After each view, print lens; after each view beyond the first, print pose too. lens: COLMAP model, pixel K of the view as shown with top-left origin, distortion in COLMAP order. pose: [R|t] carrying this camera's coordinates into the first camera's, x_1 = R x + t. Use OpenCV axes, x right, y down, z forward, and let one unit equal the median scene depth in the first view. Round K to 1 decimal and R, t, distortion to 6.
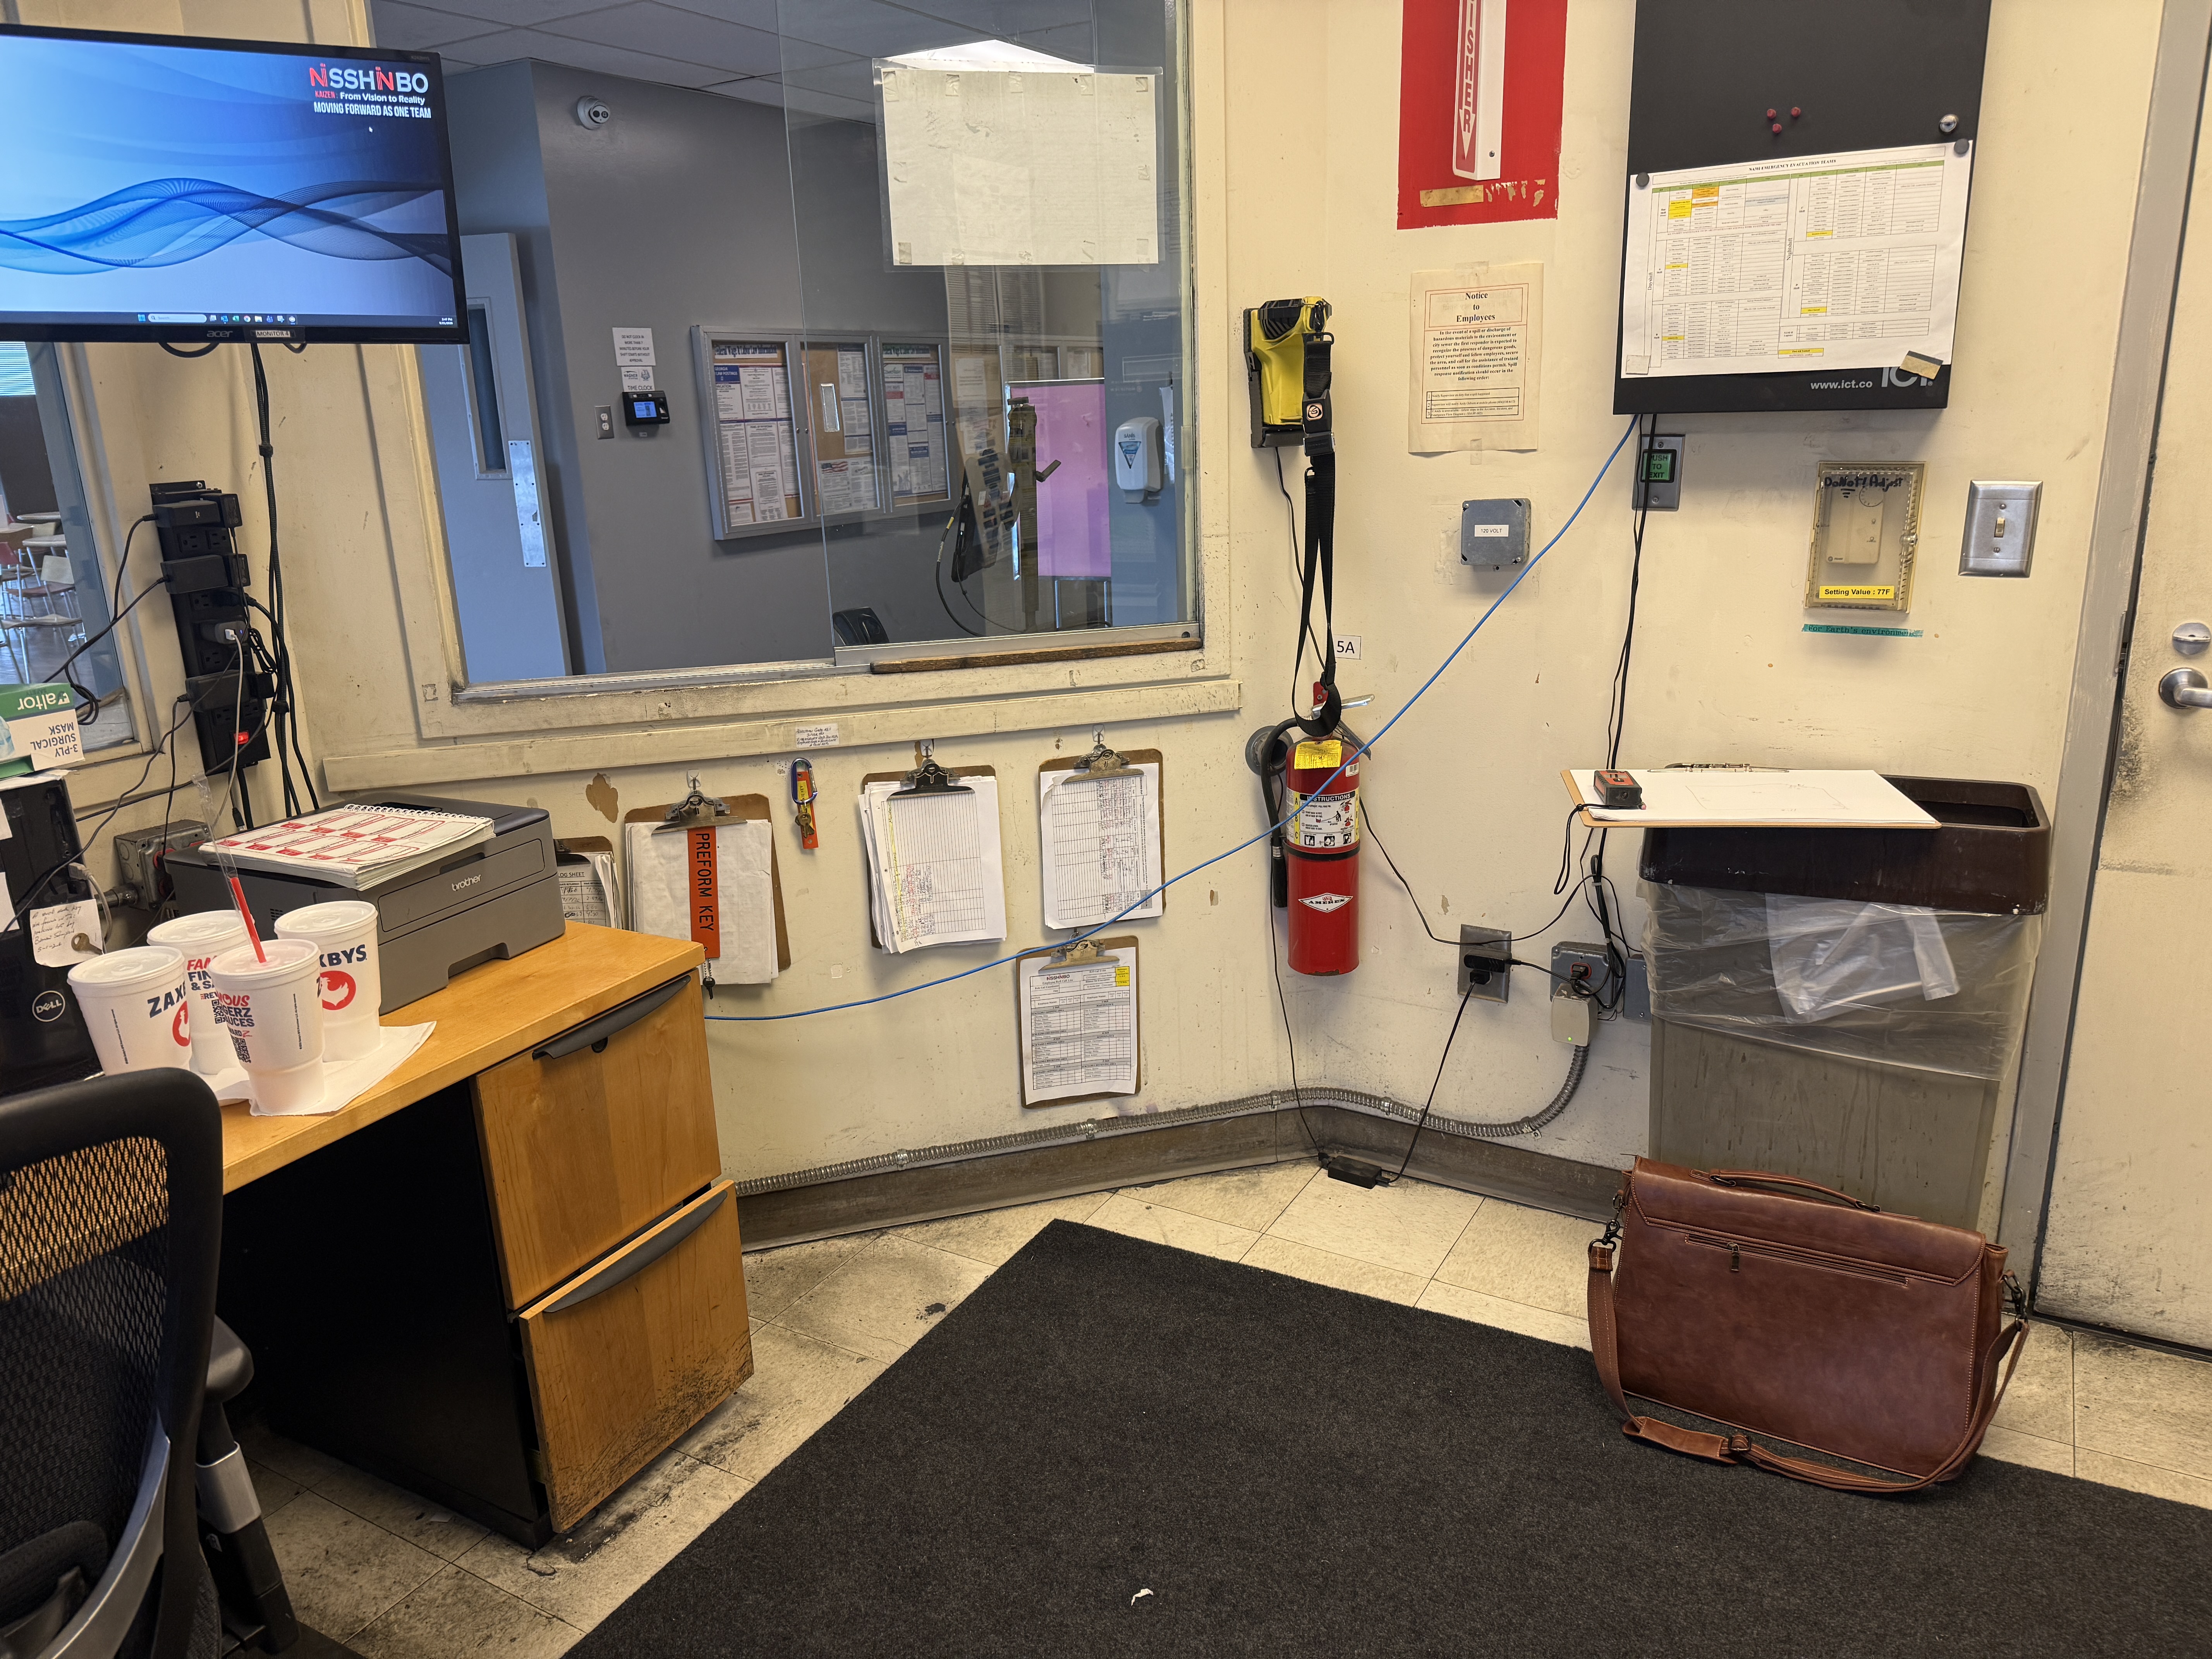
lens RADIAL K [[1550.3, 0, 1096.5], [0, 1550.3, 836.7], [0, 0, 1]] dist [0.059999, -0.081434]
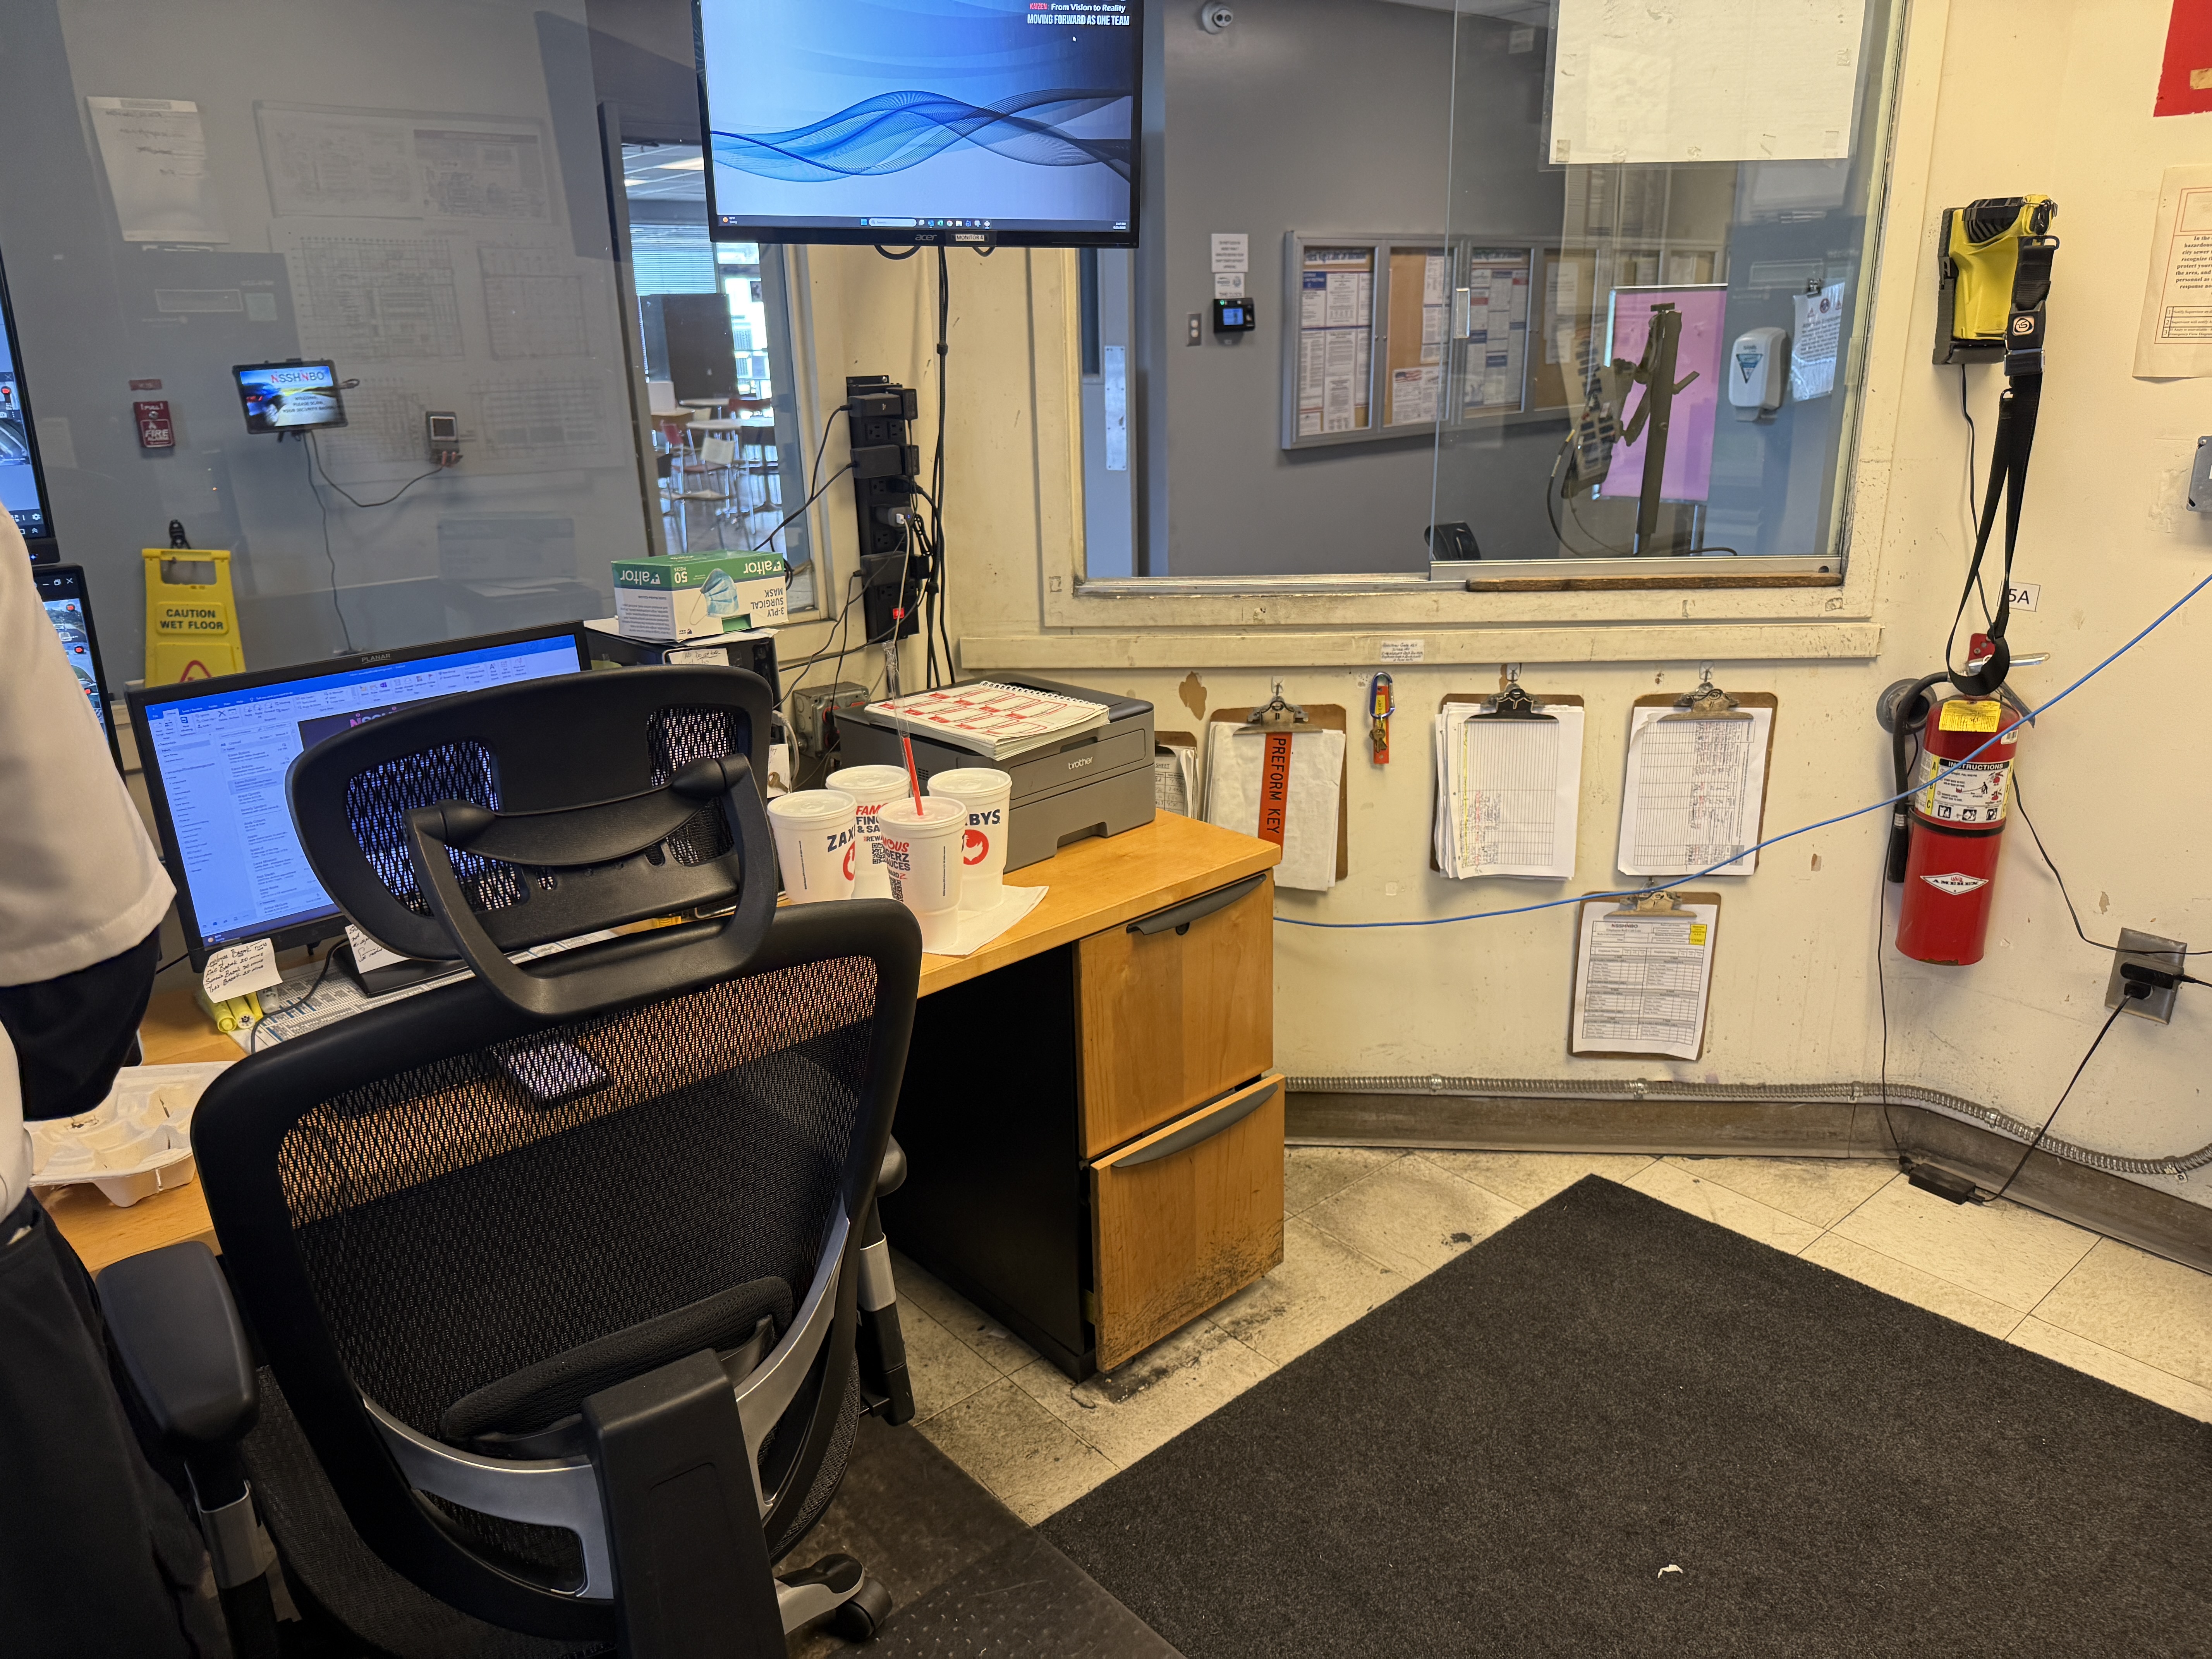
lens RADIAL K [[1550.3, 0, 1102.7], [0, 1550.3, 839.2], [0, 0, 1]] dist [0.059999, -0.081434]
pose [[0.944474, 0.118001, -0.306668, -0.046130], [-0.101035, 0.992369, 0.070682, 0.003799], [0.312668, -0.035773, 0.949189, -0.007011]]
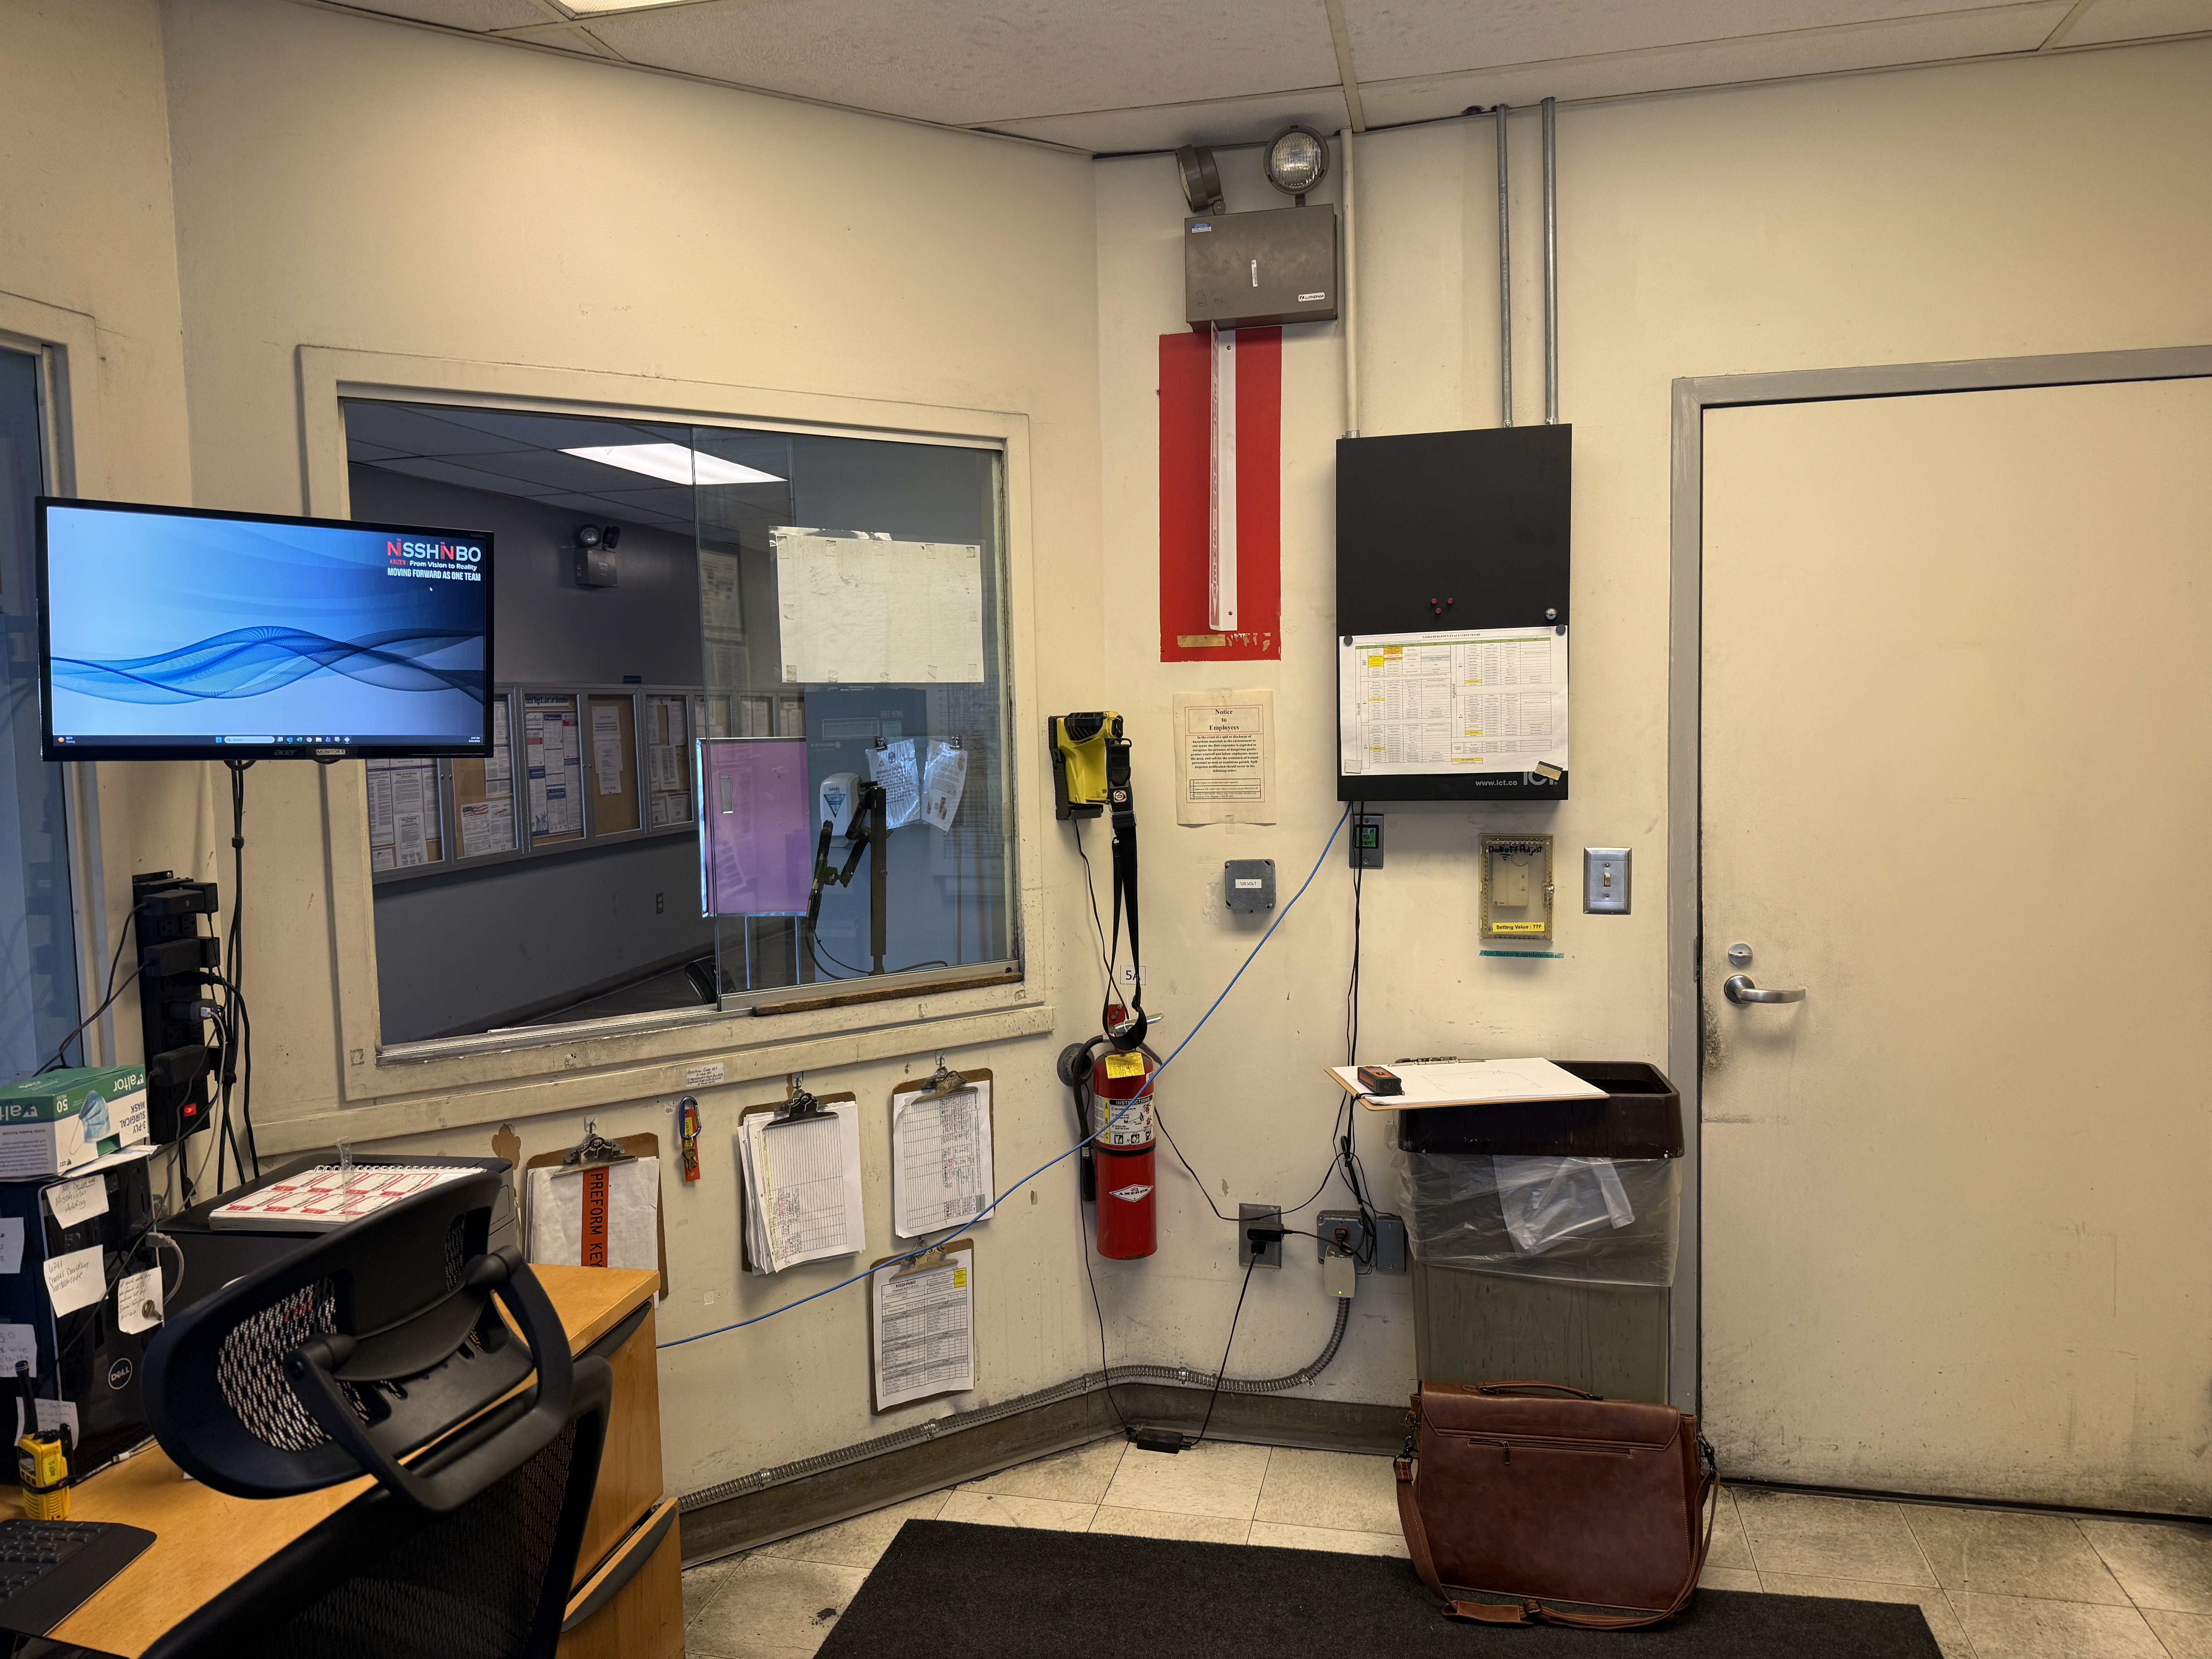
lens RADIAL K [[1550.3, 0, 1103.9], [0, 1550.3, 818.6], [0, 0, 1]] dist [0.059999, -0.081434]
pose [[0.956288, -0.008094, 0.292316, -0.245301], [0.070344, 0.976631, -0.203085, 0.002531], [-0.283841, 0.214771, 0.934509, -0.182017]]
